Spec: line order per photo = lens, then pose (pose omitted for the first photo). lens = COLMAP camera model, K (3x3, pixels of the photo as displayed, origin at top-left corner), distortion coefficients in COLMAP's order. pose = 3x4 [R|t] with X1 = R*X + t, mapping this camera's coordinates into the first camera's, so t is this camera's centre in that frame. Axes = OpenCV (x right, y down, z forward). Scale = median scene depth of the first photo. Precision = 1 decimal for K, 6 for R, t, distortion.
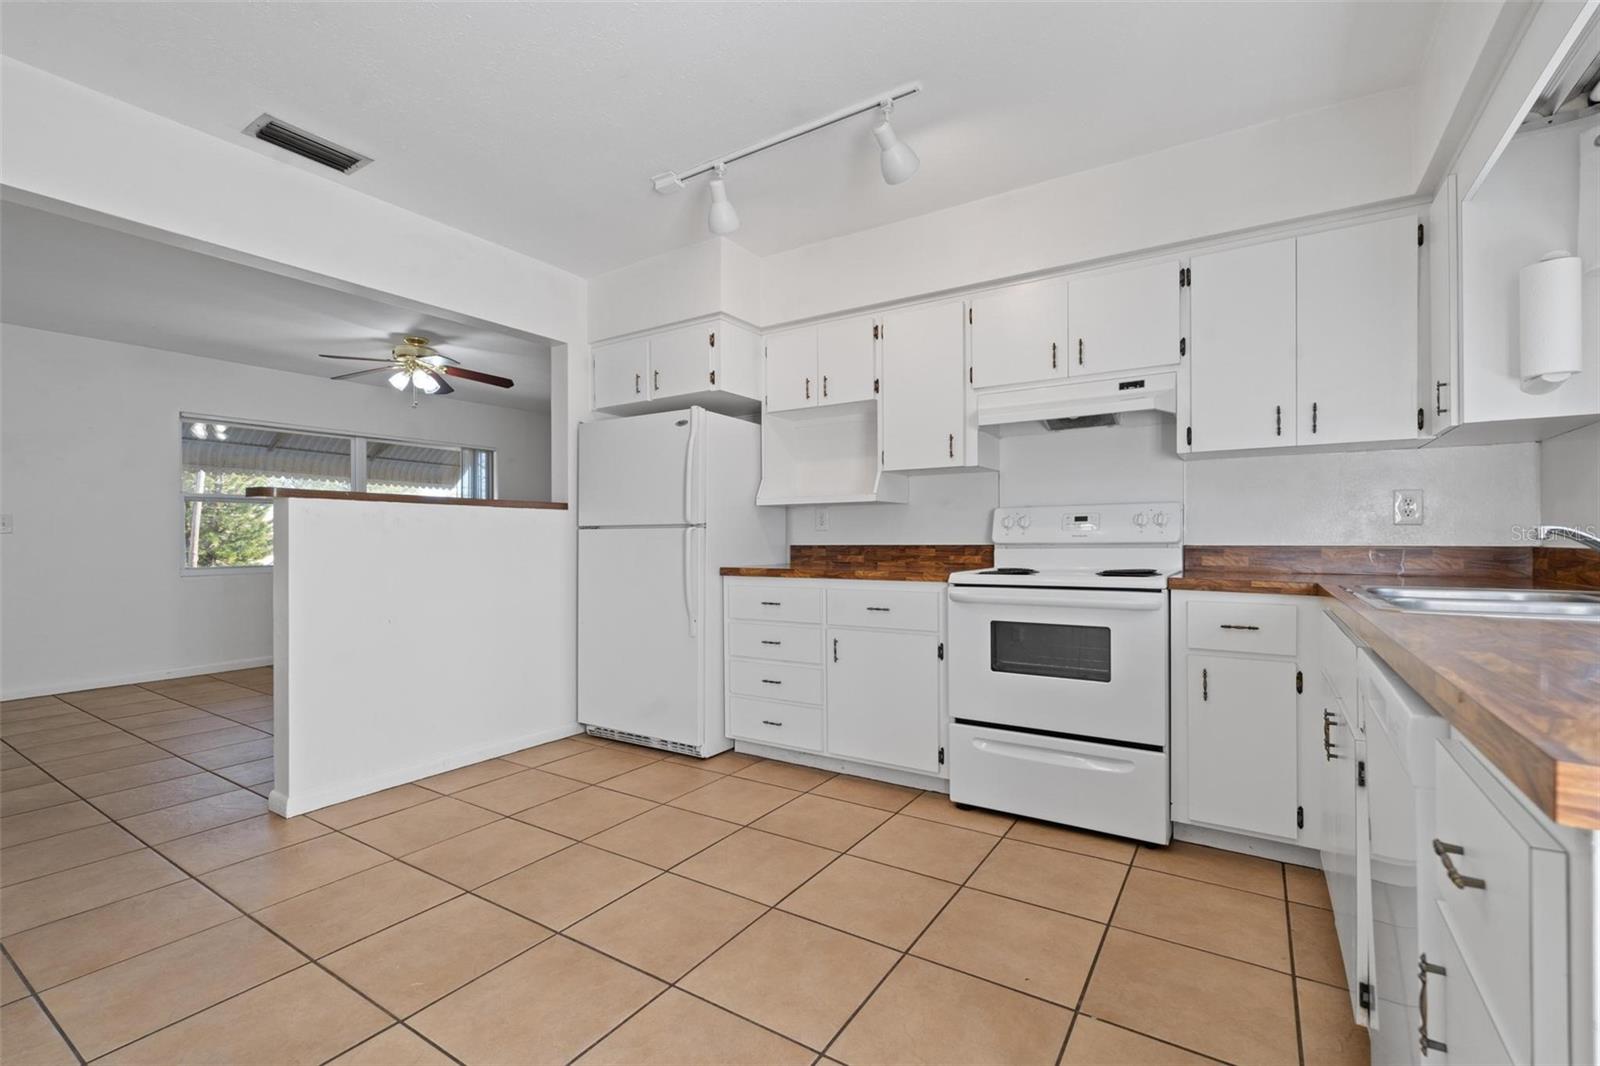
lens RADIAL K [[704.4, 0, 807.9], [0, 704.4, 537.5], [0, 0, 1]] dist [-0.004512, 0.000829]
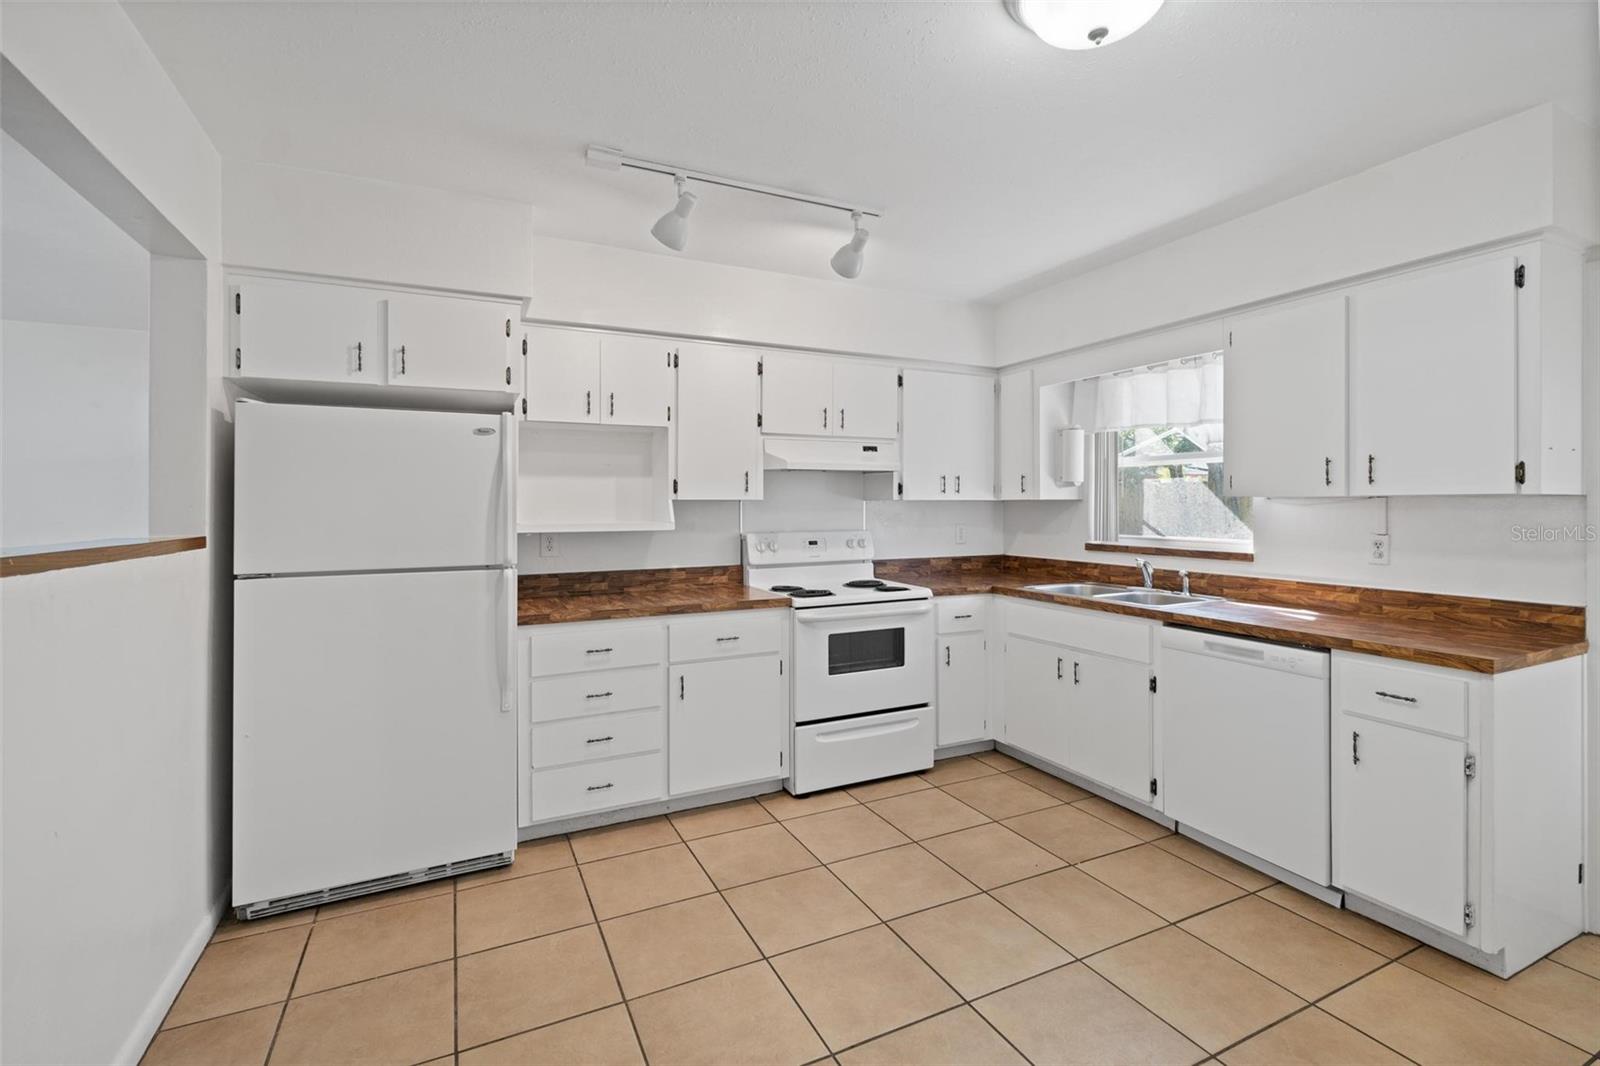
lens RADIAL K [[704.4, 0, 803.3], [0, 704.4, 507.0], [0, 0, 1]] dist [-0.004512, 0.000829]
pose [[0.522549, 0.001485, 0.852608, -0.716180], [-0.001112, 0.999999, -0.001060, -0.091072], [-0.852608, -0.000394, 0.522550, 0.348053]]
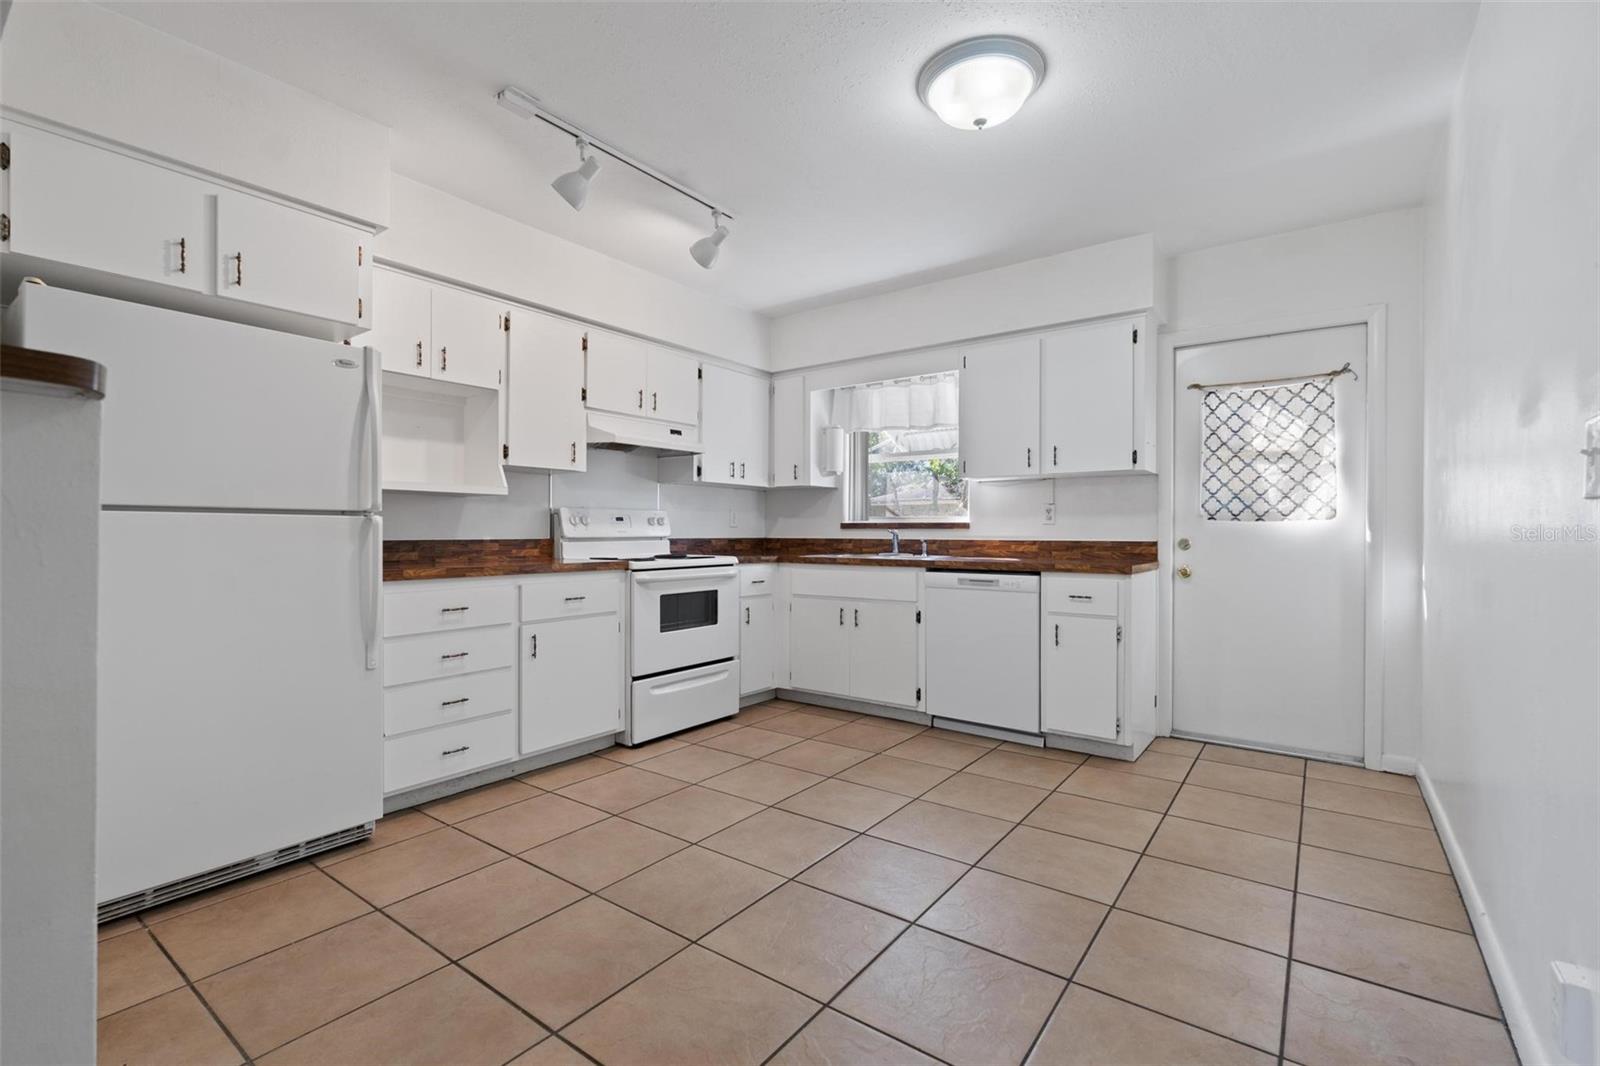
lens RADIAL K [[704.4, 0, 798.3], [0, 704.4, 537.0], [0, 0, 1]] dist [-0.004512, 0.000829]
pose [[0.072720, -0.000700, 0.997352, -0.927515], [-0.003512, 0.999993, 0.000958, 0.004771], [-0.997346, -0.003572, 0.072717, 0.566159]]
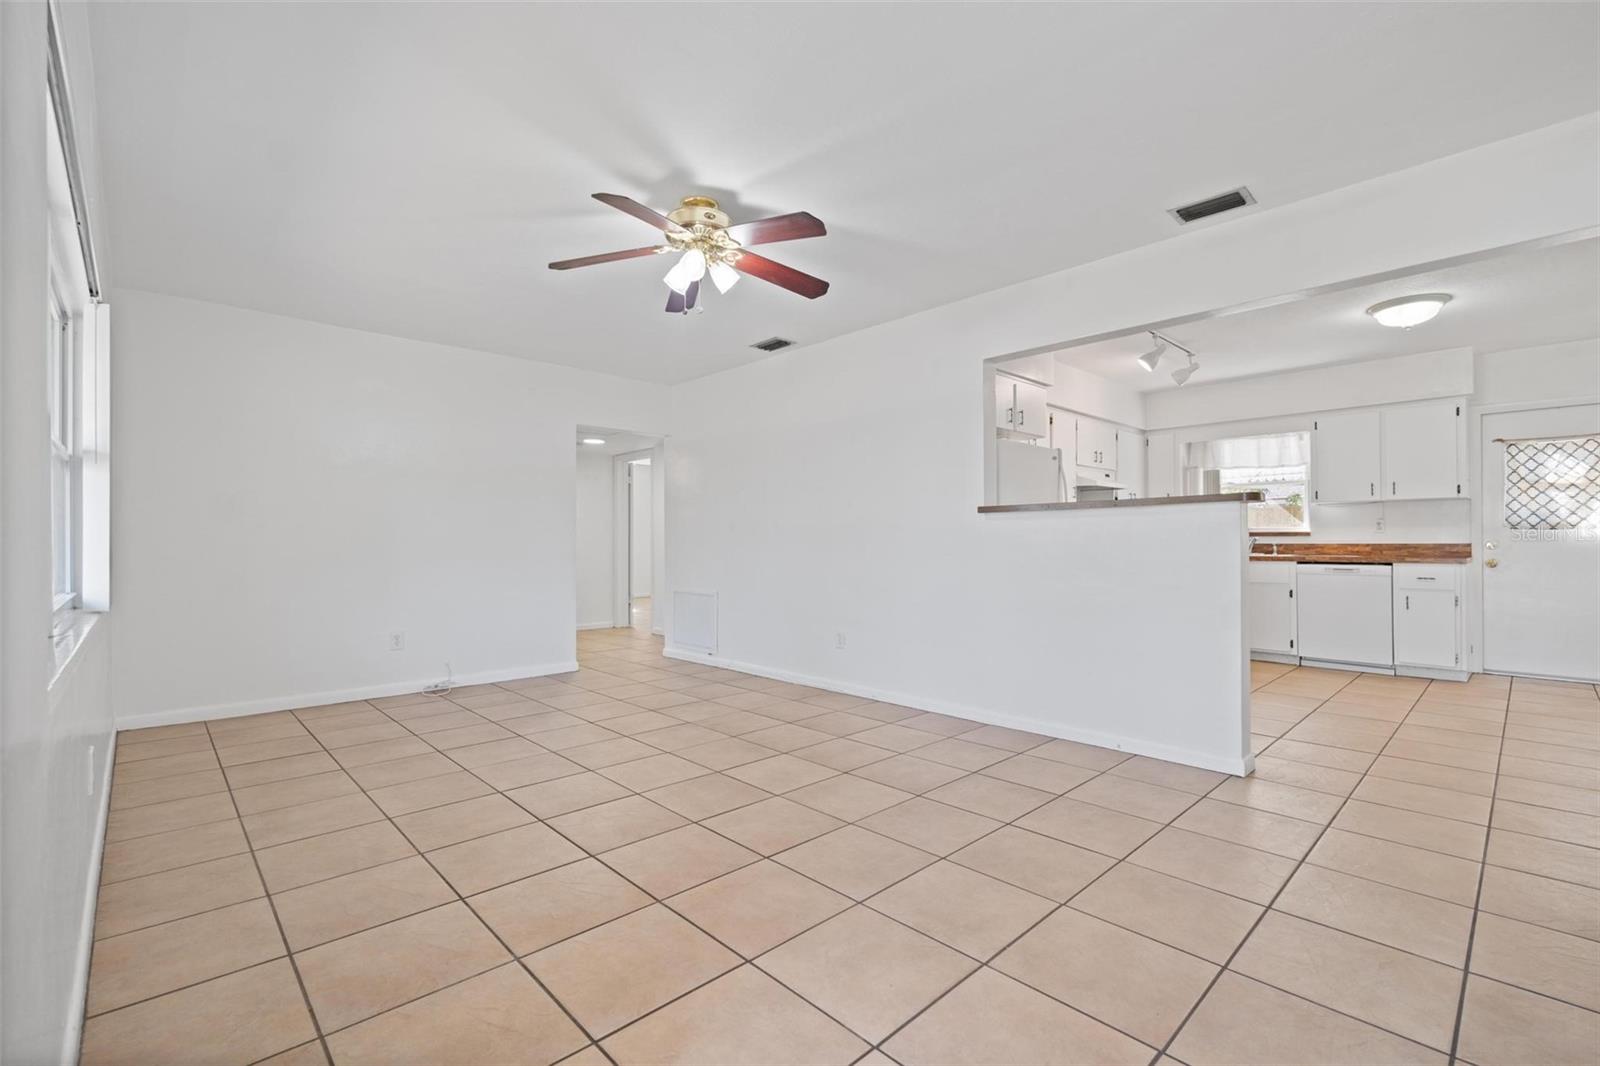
lens RADIAL K [[704.4, 0, 796.8], [0, 704.4, 536.9], [0, 0, 1]] dist [-0.004512, 0.000829]
pose [[0.240642, 0.012084, 0.970539, -1.867839], [0.001957, 0.999914, -0.012935, 0.014684], [-0.970612, 0.005012, 0.240597, 1.300150]]
